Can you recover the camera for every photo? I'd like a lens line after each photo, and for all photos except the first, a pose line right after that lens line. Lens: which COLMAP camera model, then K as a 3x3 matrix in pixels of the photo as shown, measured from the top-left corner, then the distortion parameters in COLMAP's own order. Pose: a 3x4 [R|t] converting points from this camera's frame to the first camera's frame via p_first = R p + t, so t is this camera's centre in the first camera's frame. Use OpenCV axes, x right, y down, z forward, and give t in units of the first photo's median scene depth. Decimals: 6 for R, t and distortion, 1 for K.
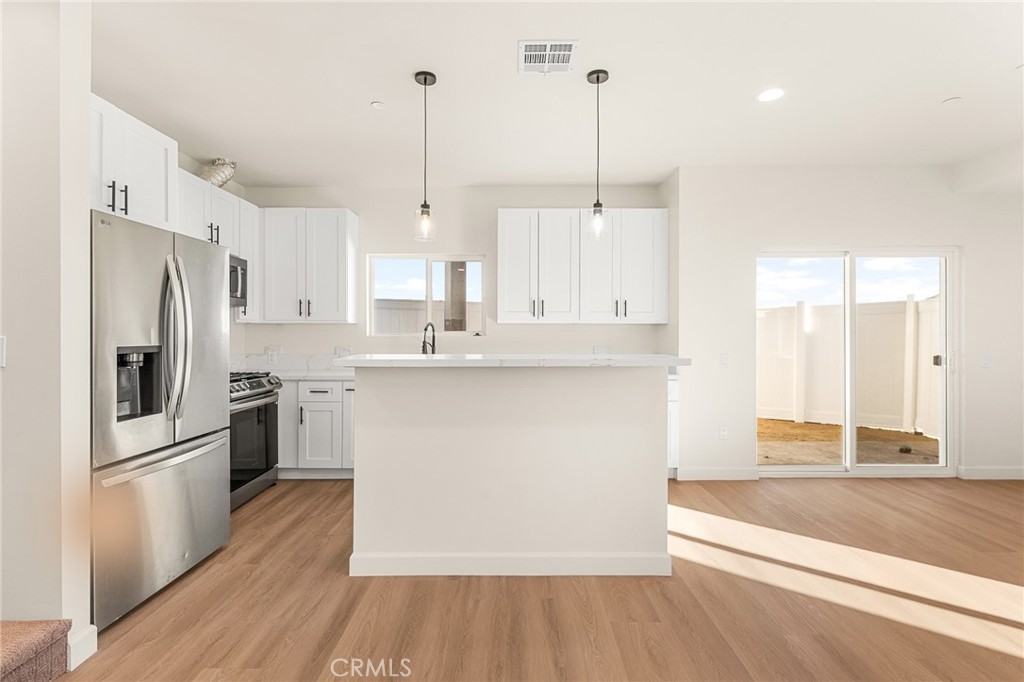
lens RADIAL K [[477.7, 0, 510.5], [0, 477.7, 335.5], [0, 0, 1]] dist [0.009705, -0.001191]
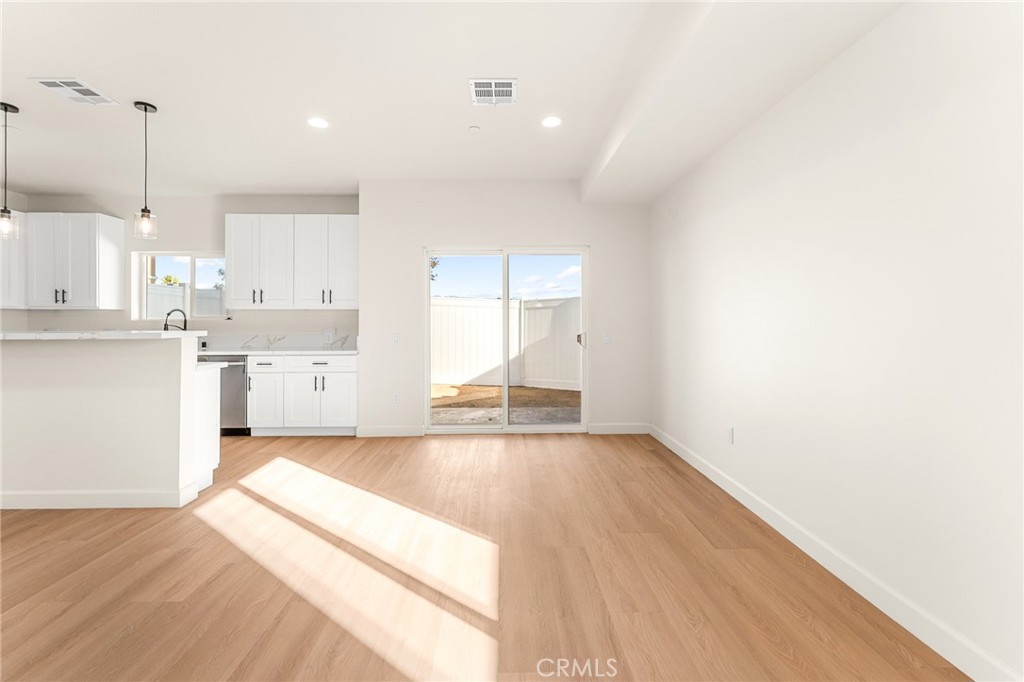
lens RADIAL K [[402.4, 0, 511.5], [0, 402.4, 324.1], [0, 0, 1]] dist [-0.009181, 0.000922]
pose [[0.999434, 0.000719, 0.033646, 0.668655], [-0.000657, 0.999998, -0.001841, 0.014027], [-0.033647, 0.001818, 0.999432, -0.039246]]
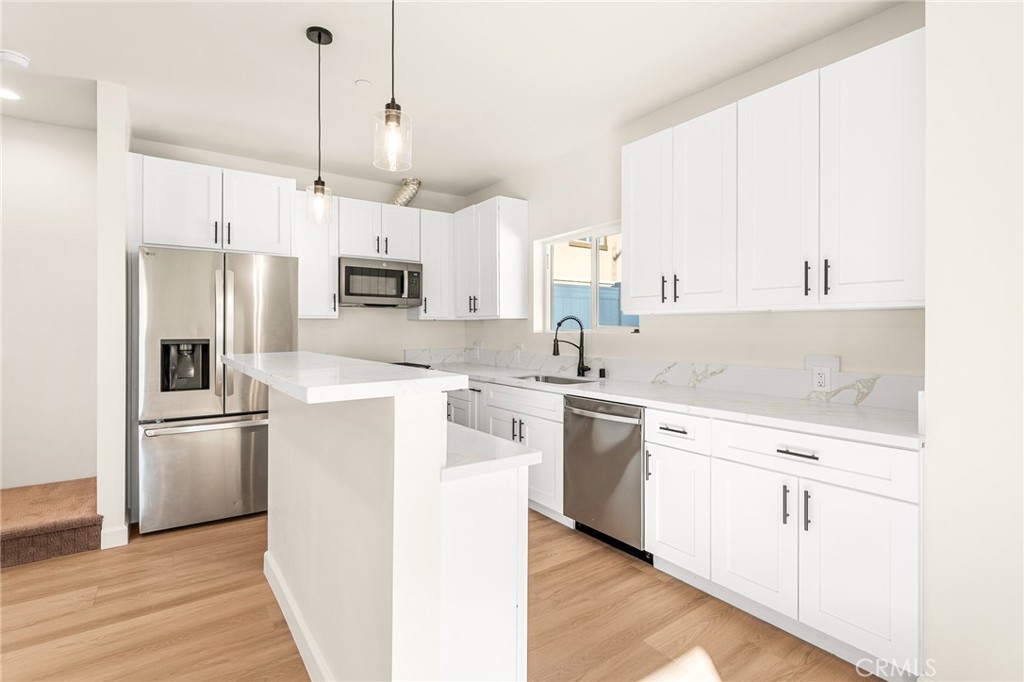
lens RADIAL K [[492.1, 0, 509.2], [0, 492.1, 325.6], [0, 0, 1]] dist [0.006063, -0.000050]
pose [[0.576037, -0.005464, -0.817405, 0.458523], [-0.003336, 0.999954, -0.009035, -0.003448], [0.817417, 0.007932, 0.575992, 0.466174]]
